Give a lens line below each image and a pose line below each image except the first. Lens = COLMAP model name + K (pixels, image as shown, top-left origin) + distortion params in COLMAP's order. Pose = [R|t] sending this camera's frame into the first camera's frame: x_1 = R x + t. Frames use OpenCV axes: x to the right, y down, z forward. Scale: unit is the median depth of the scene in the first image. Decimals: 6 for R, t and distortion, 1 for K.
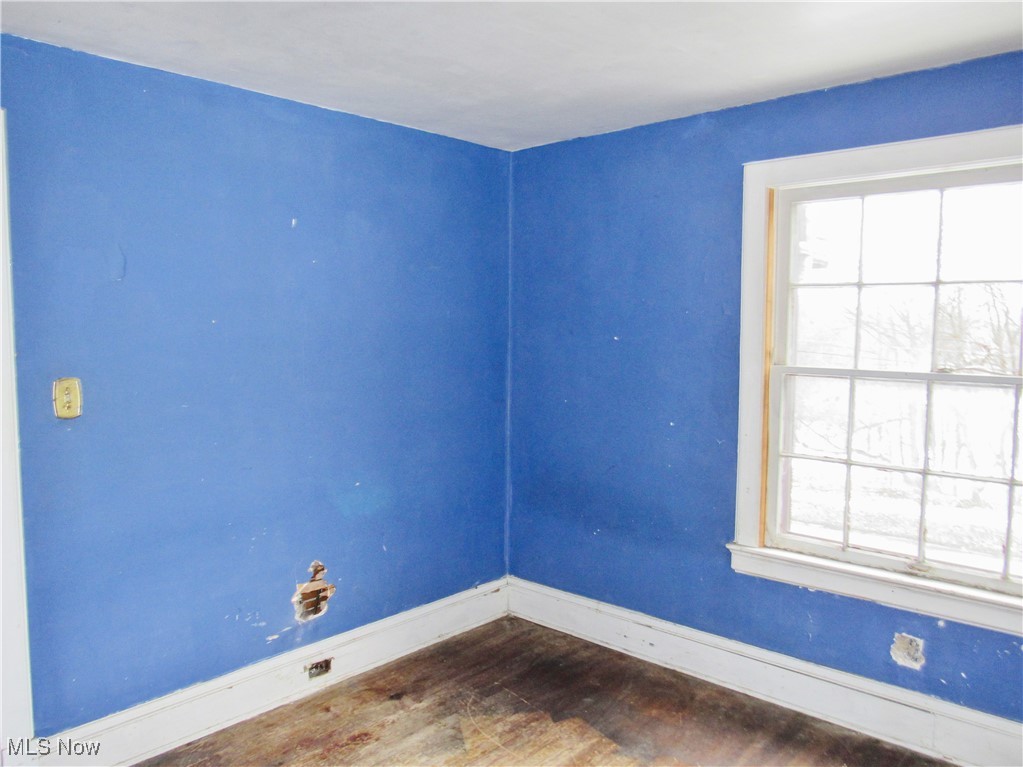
lens RADIAL K [[813.8, 0, 511.5], [0, 813.8, 383.5], [0, 0, 1]] dist [0.000942, -0.001797]
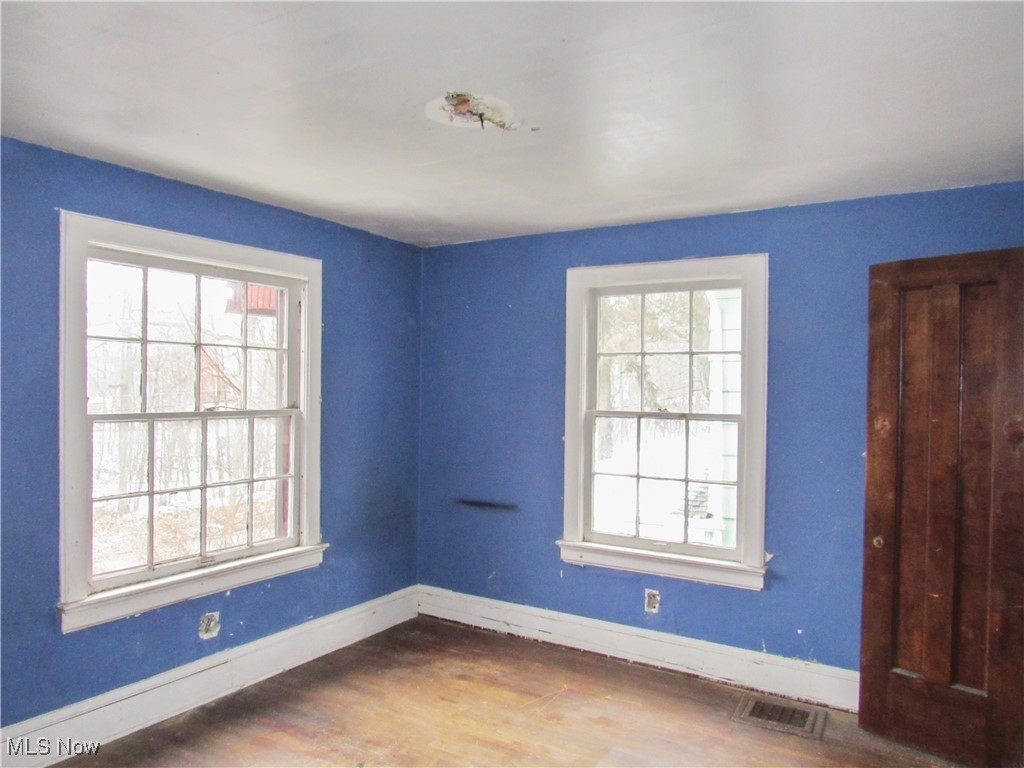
lens RADIAL K [[738.4, 0, 512.0], [0, 738.4, 384.0], [0, 0, 1]] dist [-0.002028, -0.004060]
pose [[-0.157242, -0.016789, 0.987417, -0.740921], [0.064471, 0.997548, 0.027228, -0.057027], [-0.985453, 0.067941, -0.155775, 0.675611]]
